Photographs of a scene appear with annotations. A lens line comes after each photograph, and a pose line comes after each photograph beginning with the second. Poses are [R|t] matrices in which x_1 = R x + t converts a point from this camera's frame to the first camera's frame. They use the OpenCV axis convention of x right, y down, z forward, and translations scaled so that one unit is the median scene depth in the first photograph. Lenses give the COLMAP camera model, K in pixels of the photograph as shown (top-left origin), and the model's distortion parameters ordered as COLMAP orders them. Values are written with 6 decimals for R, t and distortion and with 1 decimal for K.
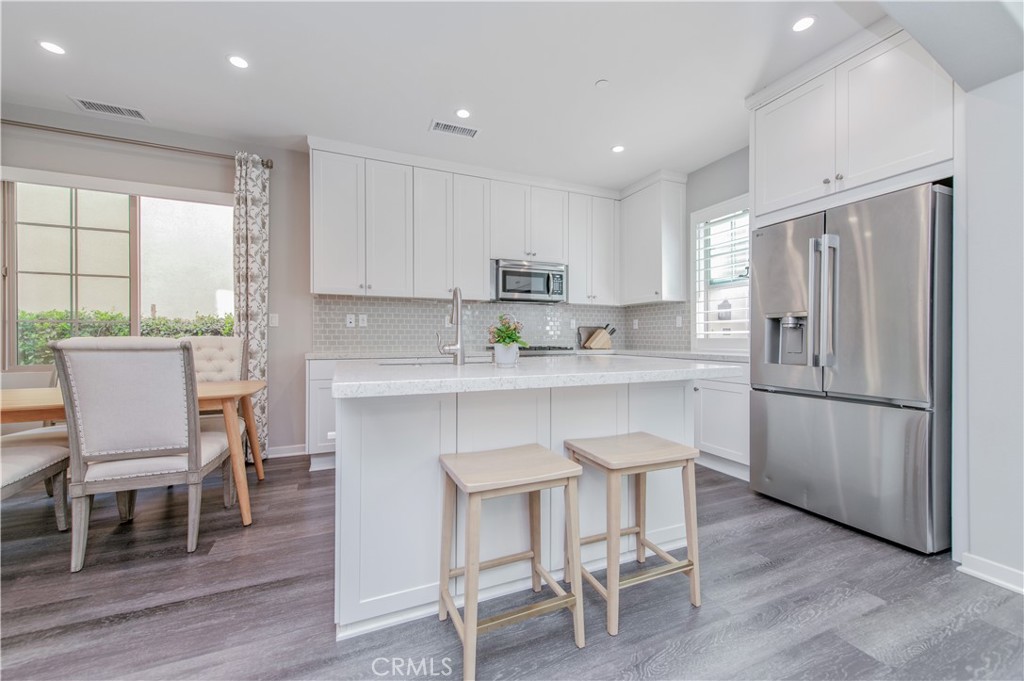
lens RADIAL K [[403.2, 0, 510.4], [0, 403.2, 338.8], [0, 0, 1]] dist [0.018895, -0.003911]
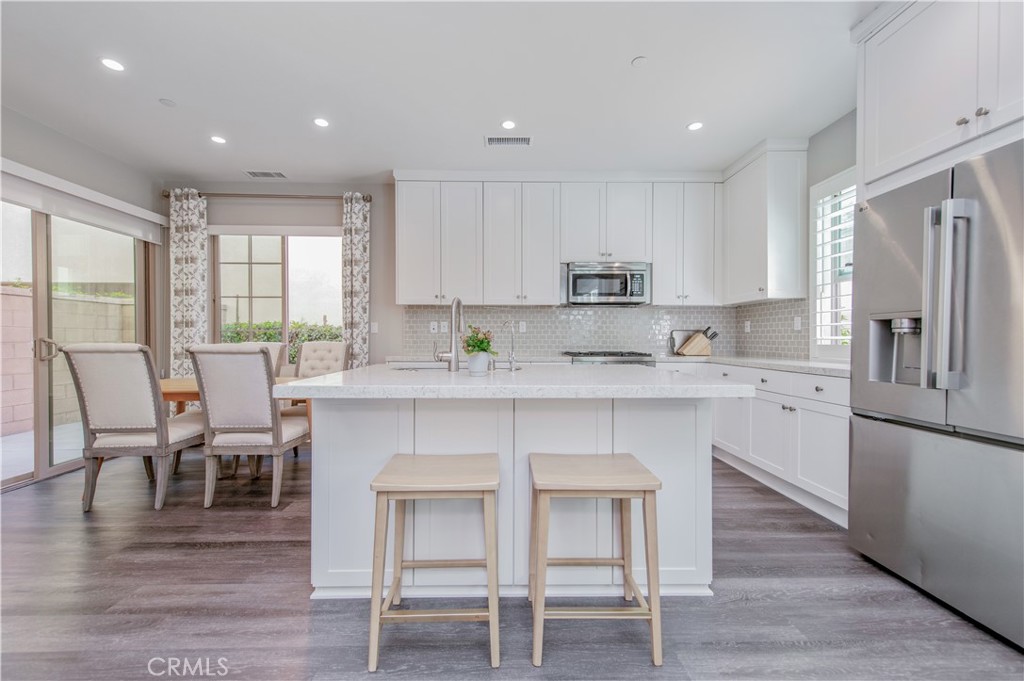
lens RADIAL K [[403.2, 0, 504.6], [0, 403.2, 341.1], [0, 0, 1]] dist [0.018895, -0.003911]
pose [[0.925232, 0.002690, -0.379392, 0.244384], [-0.002288, 0.999996, 0.001510, -0.010030], [0.379395, -0.000529, 0.925235, 0.045633]]
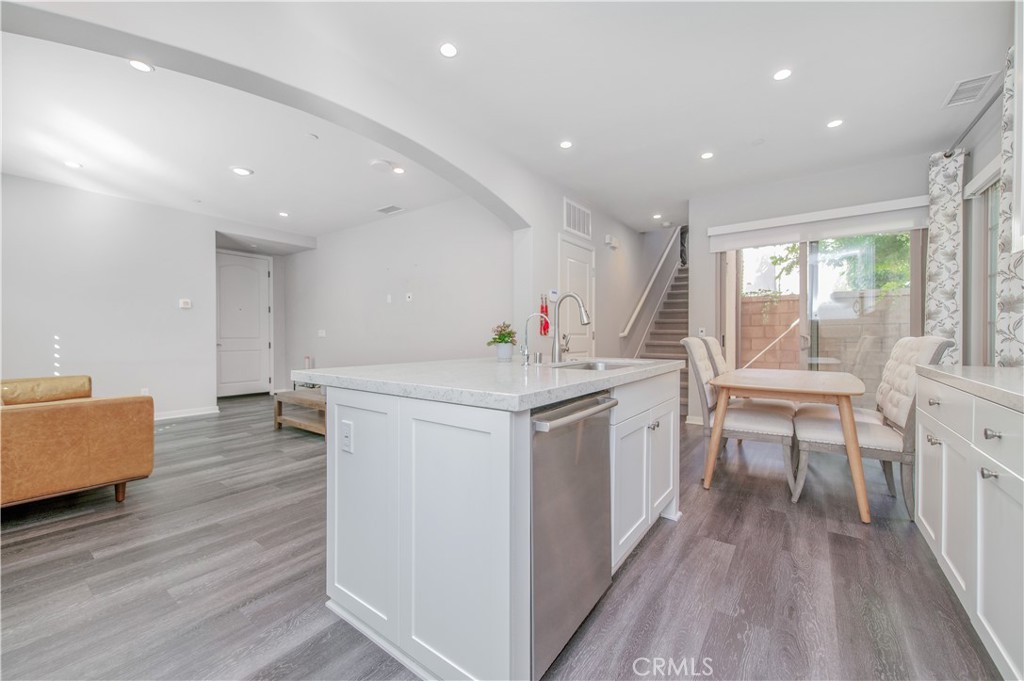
lens RADIAL K [[403.2, 0, 510.2], [0, 403.2, 341.7], [0, 0, 1]] dist [0.018895, -0.003911]
pose [[-0.869764, 0.007757, -0.493407, 0.346614], [-0.001309, 0.999837, 0.018026, -0.009414], [0.493467, 0.016324, -0.869612, 1.179278]]
